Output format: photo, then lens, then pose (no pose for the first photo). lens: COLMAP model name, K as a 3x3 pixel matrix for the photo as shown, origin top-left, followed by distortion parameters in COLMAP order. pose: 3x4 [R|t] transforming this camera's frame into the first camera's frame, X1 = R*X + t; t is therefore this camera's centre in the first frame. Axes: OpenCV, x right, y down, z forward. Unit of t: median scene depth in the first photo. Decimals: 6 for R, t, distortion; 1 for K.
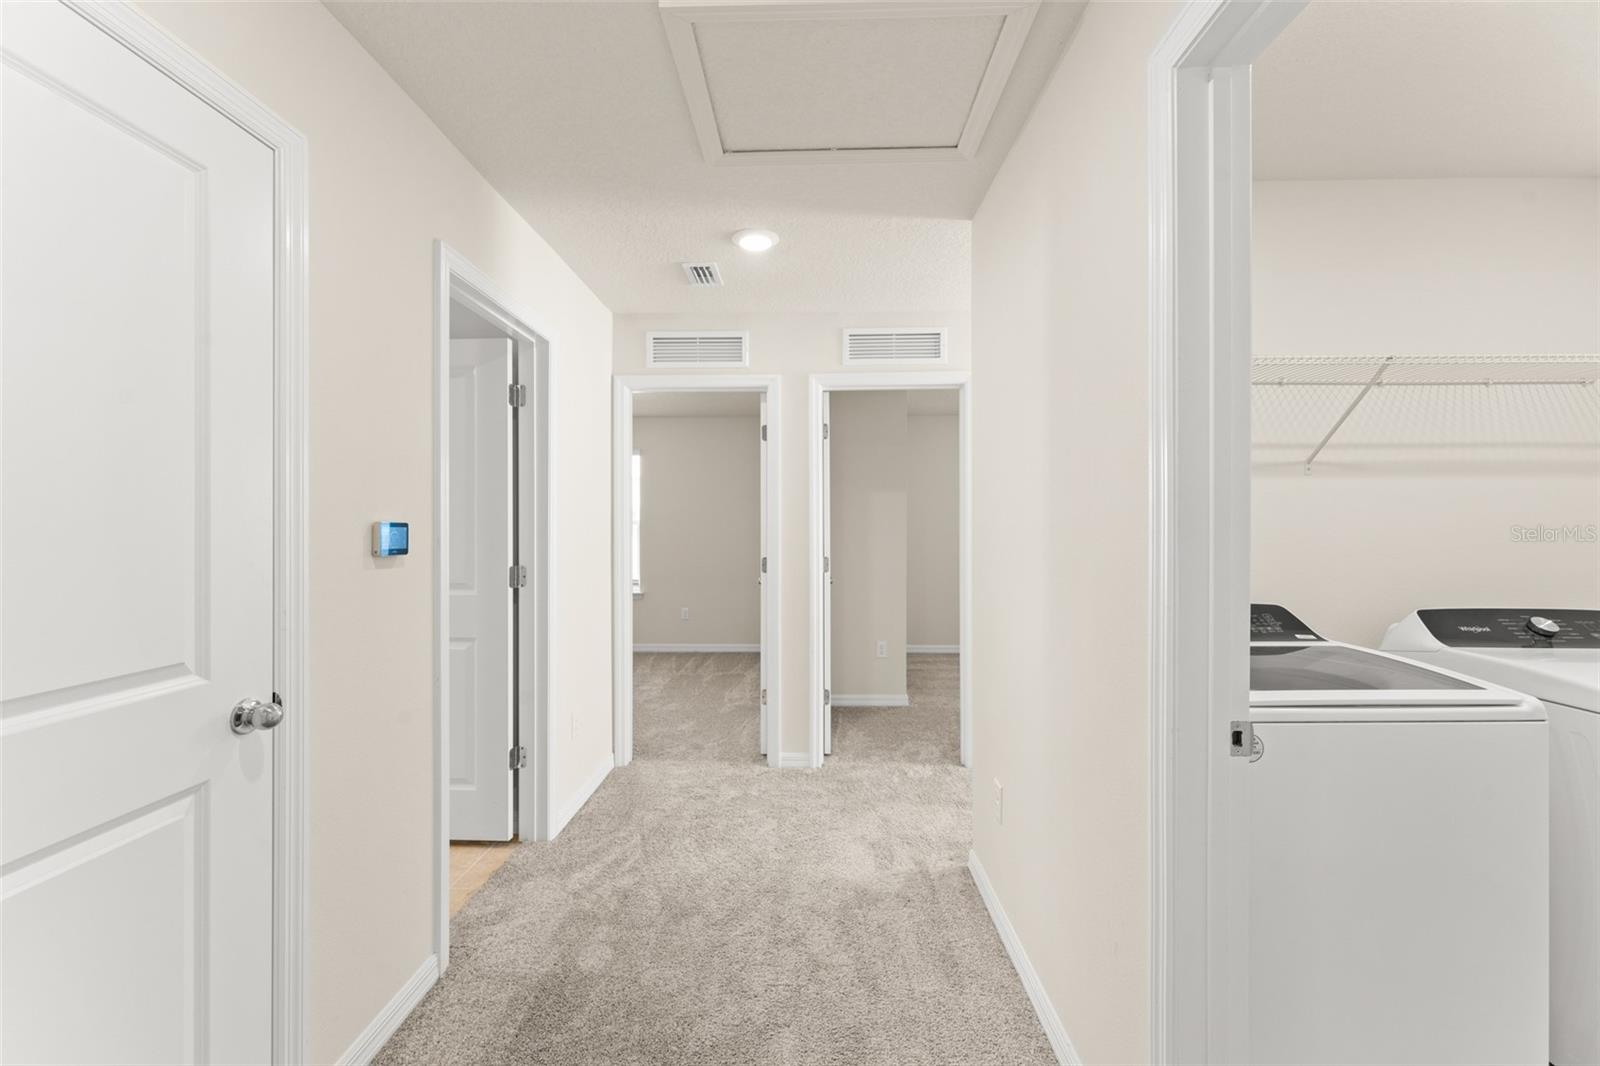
lens RADIAL K [[644.5, 0, 786.4], [0, 644.5, 524.2], [0, 0, 1]] dist [0.003076, -0.000227]
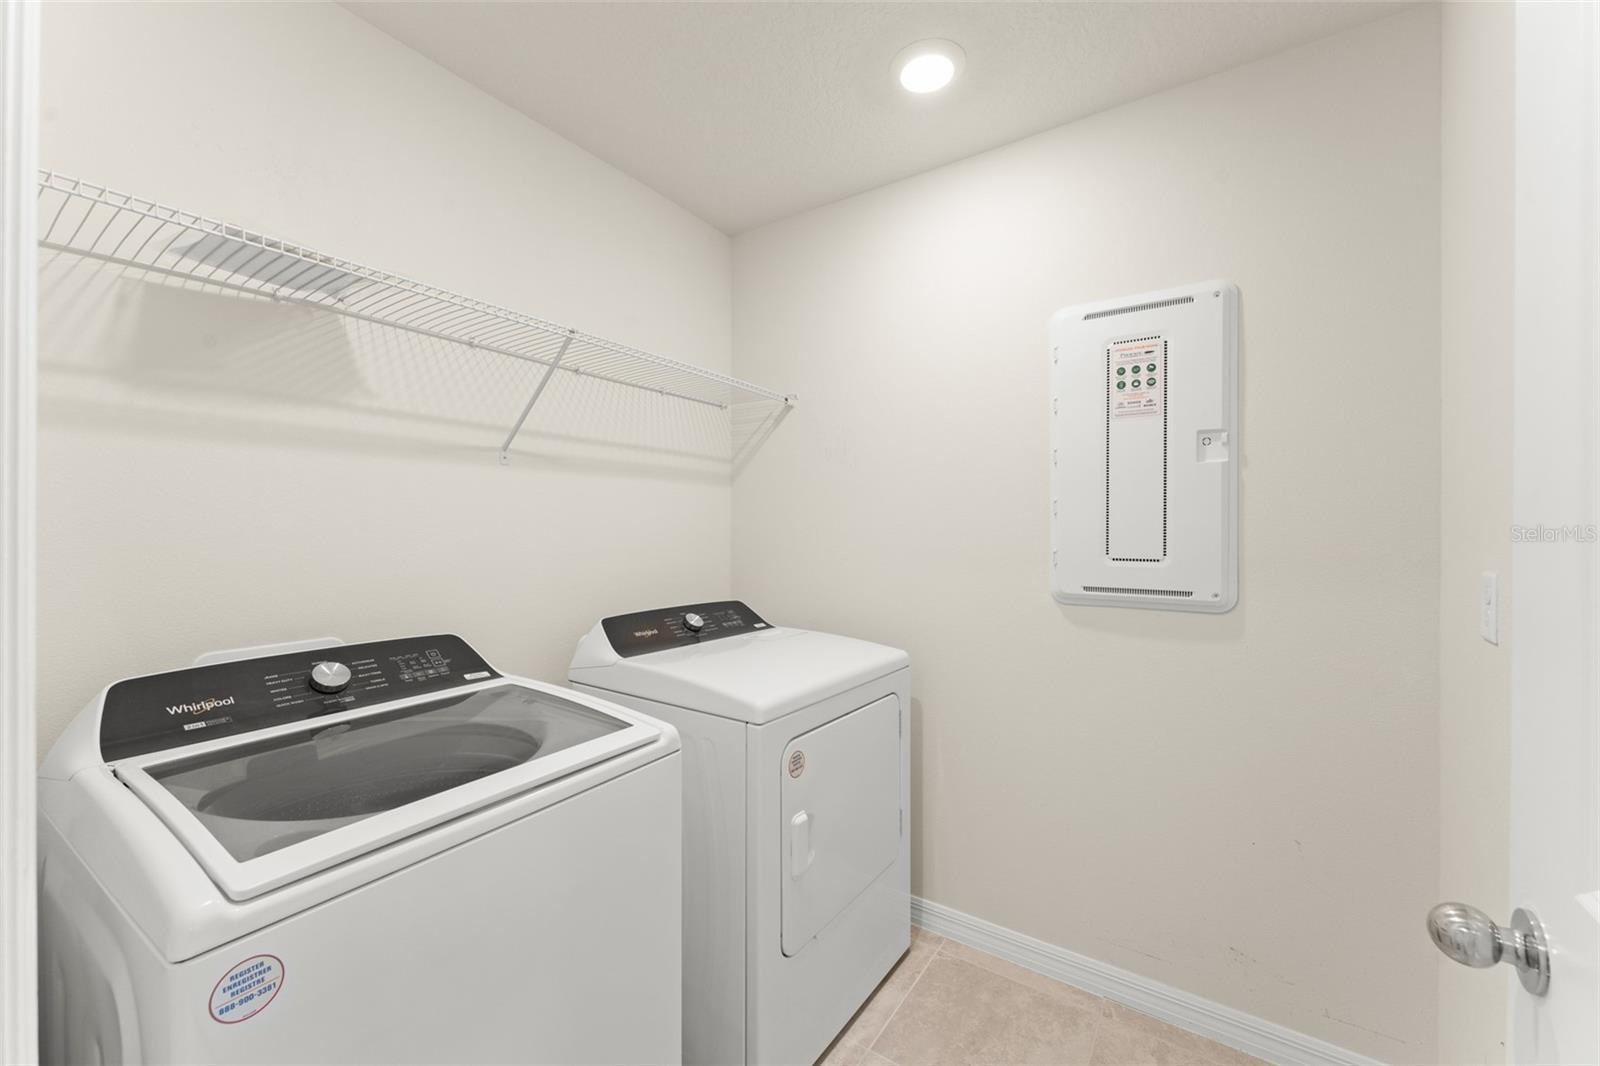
lens RADIAL K [[644.5, 0, 797.6], [0, 644.5, 529.3], [0, 0, 1]] dist [0.003076, -0.000227]
pose [[0.548251, 0.000115, 0.836314, 0.371815], [-0.008373, 0.999951, 0.005351, -0.002872], [-0.836272, -0.009936, 0.548225, 0.272586]]
